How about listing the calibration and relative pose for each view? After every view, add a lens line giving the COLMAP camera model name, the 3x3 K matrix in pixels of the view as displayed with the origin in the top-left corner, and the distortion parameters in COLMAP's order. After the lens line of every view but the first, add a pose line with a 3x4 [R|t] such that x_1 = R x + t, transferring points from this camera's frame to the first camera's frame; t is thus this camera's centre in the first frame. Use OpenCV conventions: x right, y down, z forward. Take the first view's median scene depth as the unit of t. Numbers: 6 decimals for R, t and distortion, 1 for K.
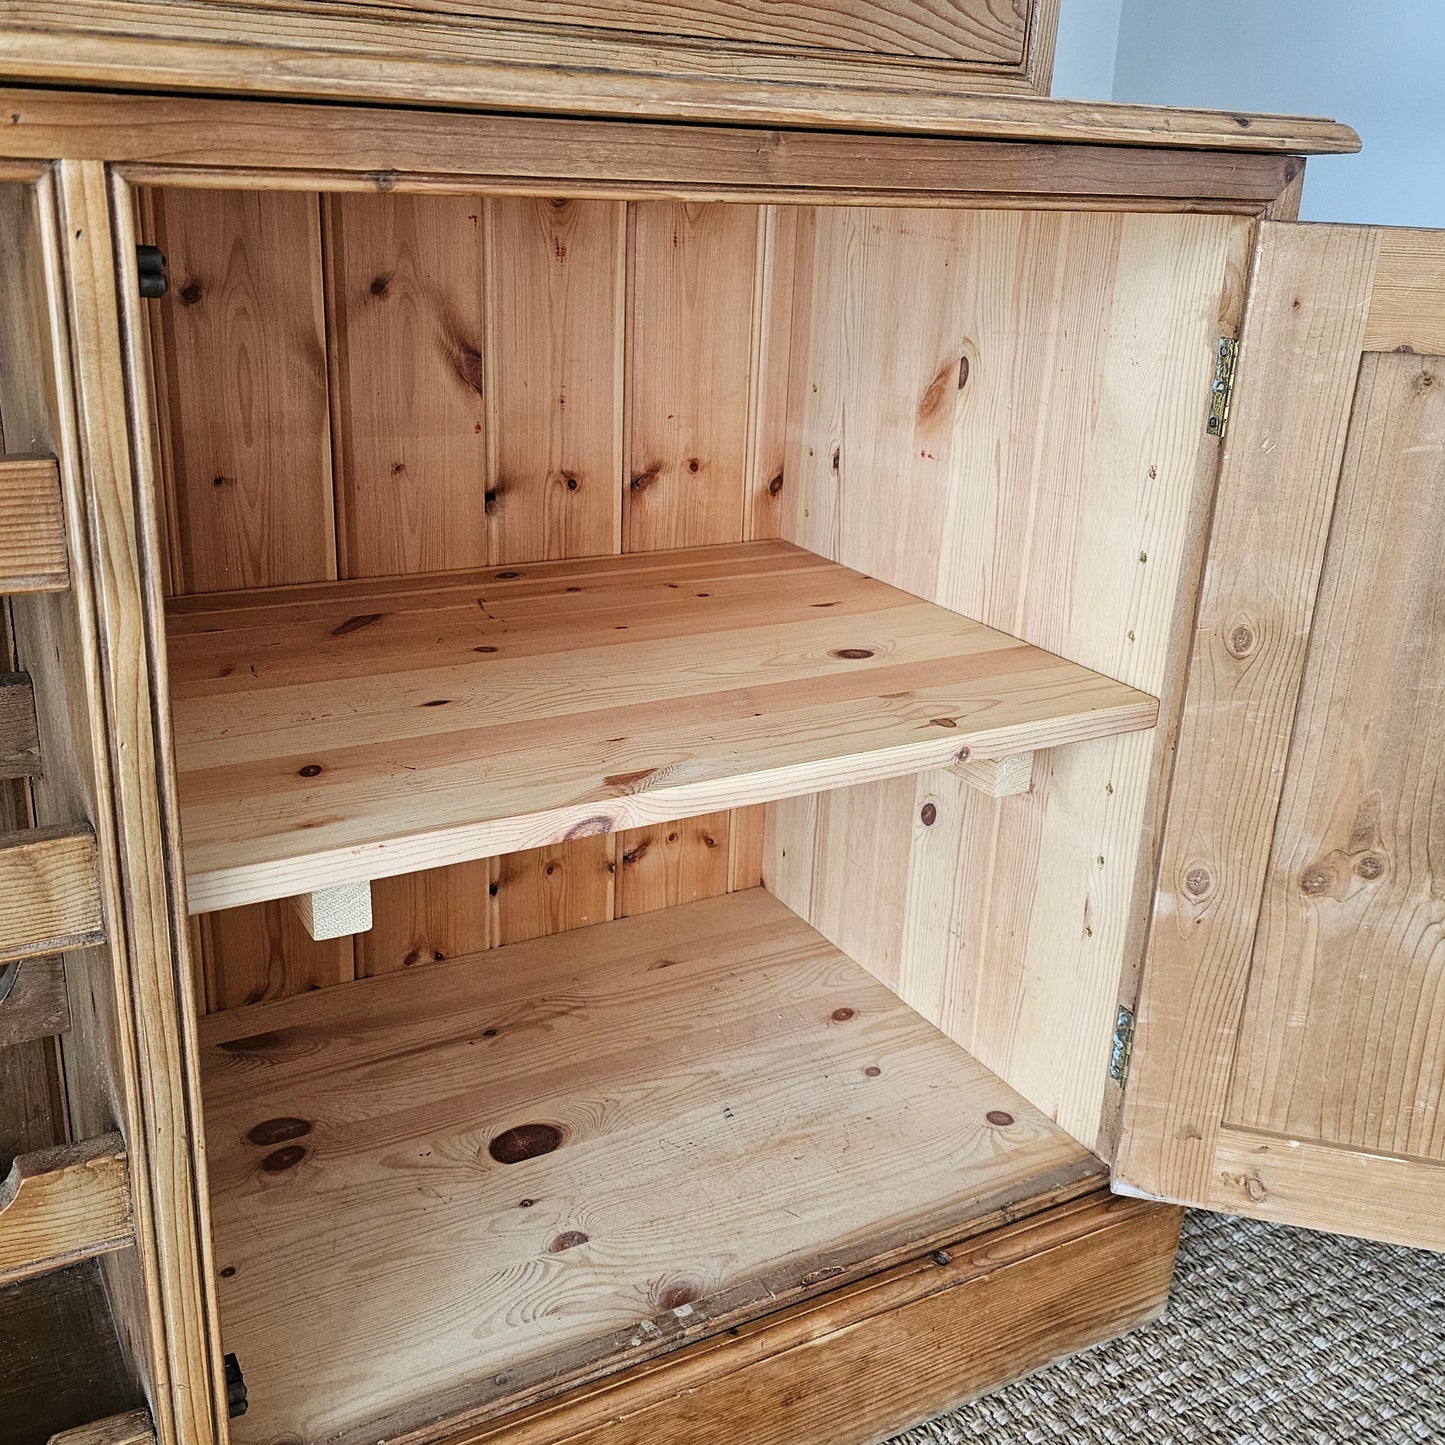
lens RADIAL K [[1524.0, 0, 743.4], [0, 1524.0, 687.5], [0, 0, 1]] dist [0.011811, 0.000000]
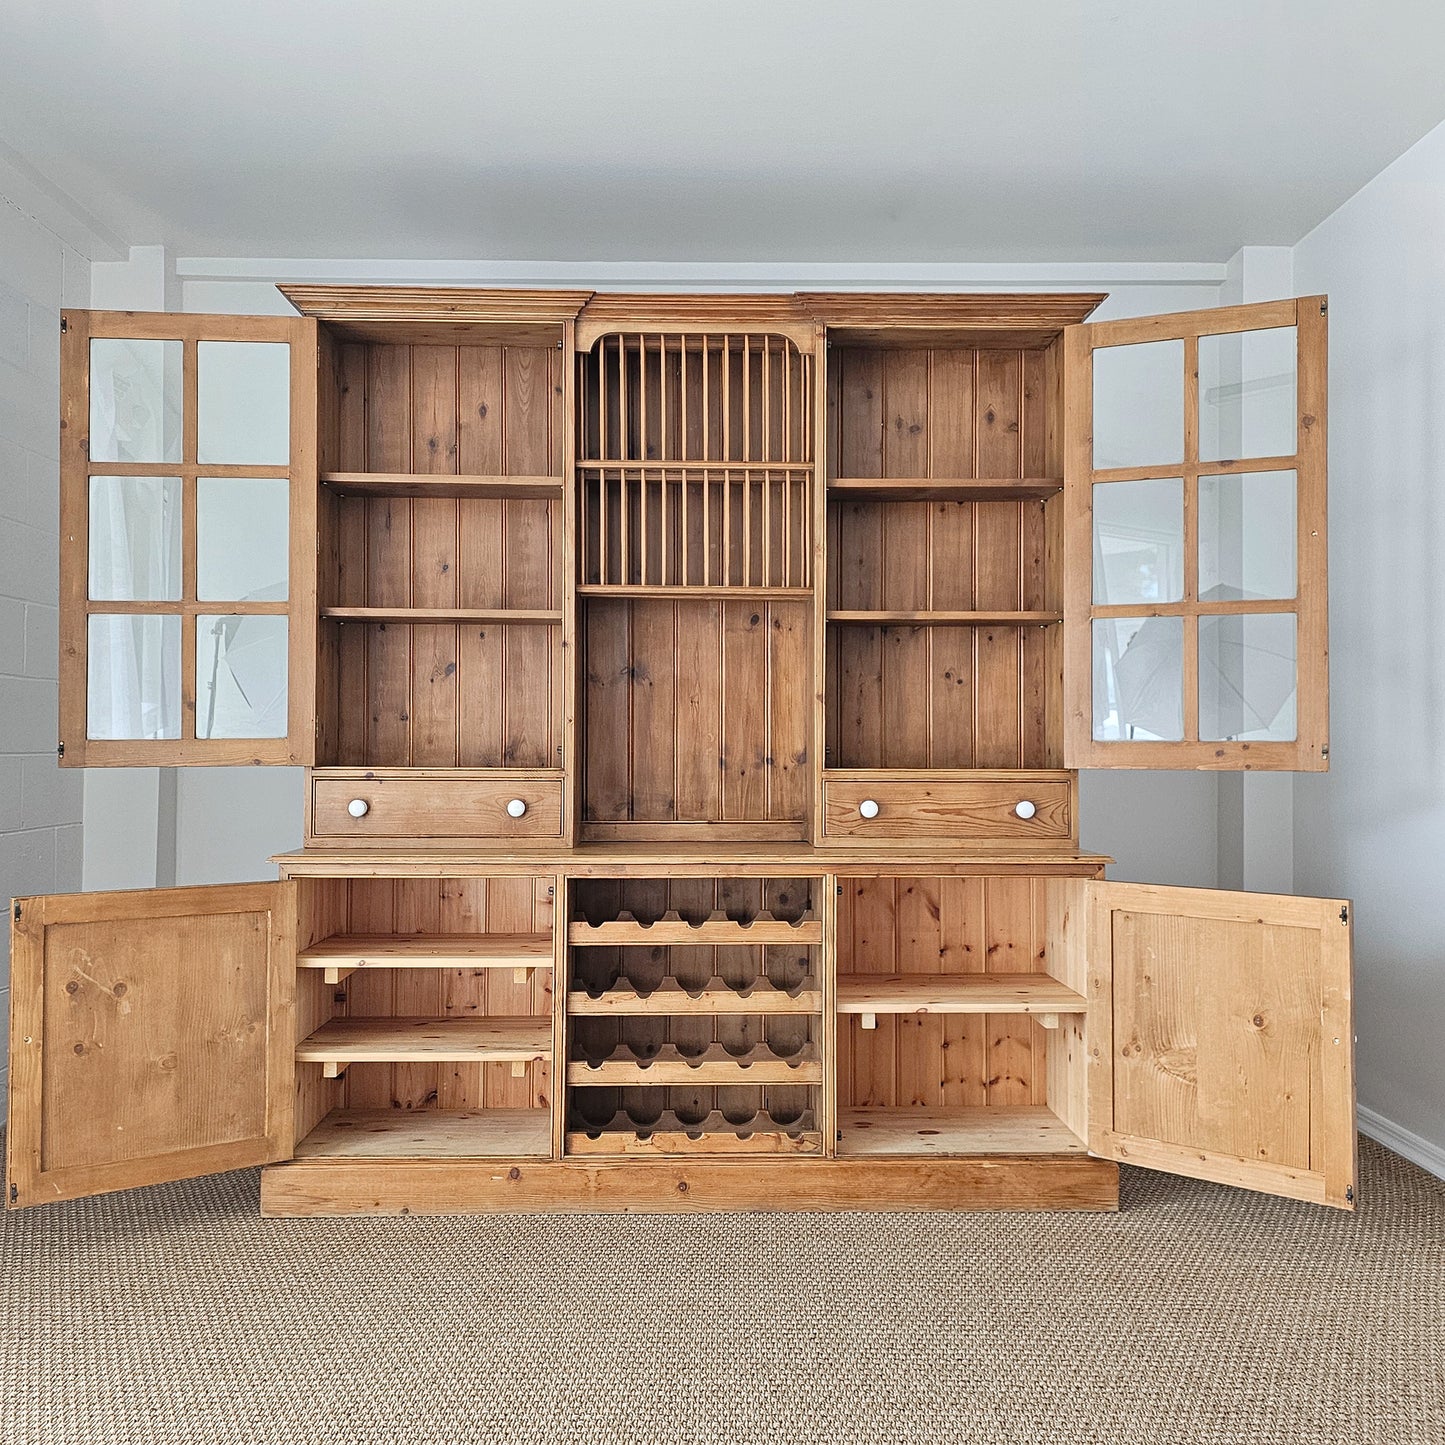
lens RADIAL K [[1520.7, 0, 725.6], [0, 1520.7, 729.5], [0, 0, 1]] dist [0.042451, 0.000000]
pose [[0.878973, -0.043129, -0.474917, 1.241765], [-0.120858, 0.943240, -0.309341, 0.614528], [0.461302, 0.329300, 0.823870, -2.588193]]
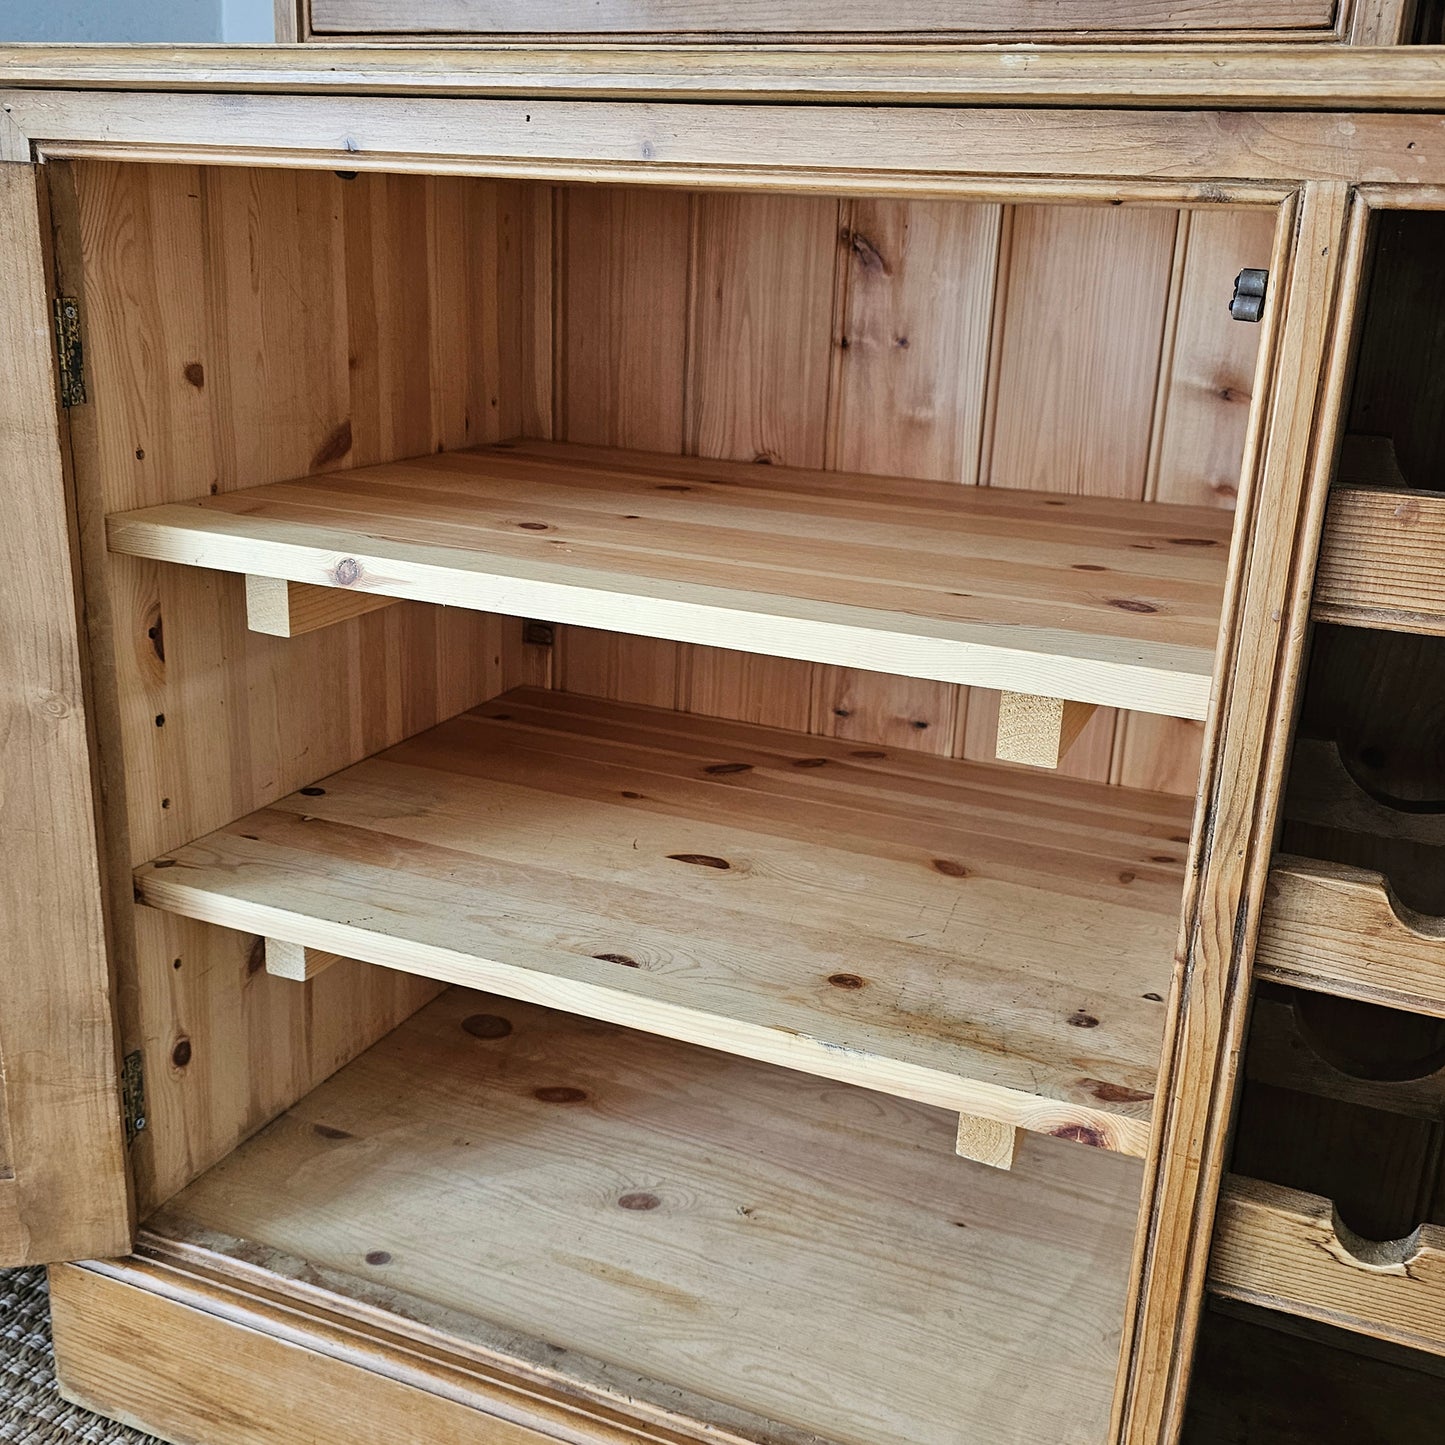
lens RADIAL K [[1524.0, 0, 737.0], [0, 1524.0, 699.8], [0, 0, 1]] dist [0.011811, 0.000000]
pose [[0.612262, 0.213785, -0.761204, -0.461269], [-0.264764, 0.962604, 0.057390, 0.091315], [0.745007, 0.166402, 0.645969, -0.225848]]
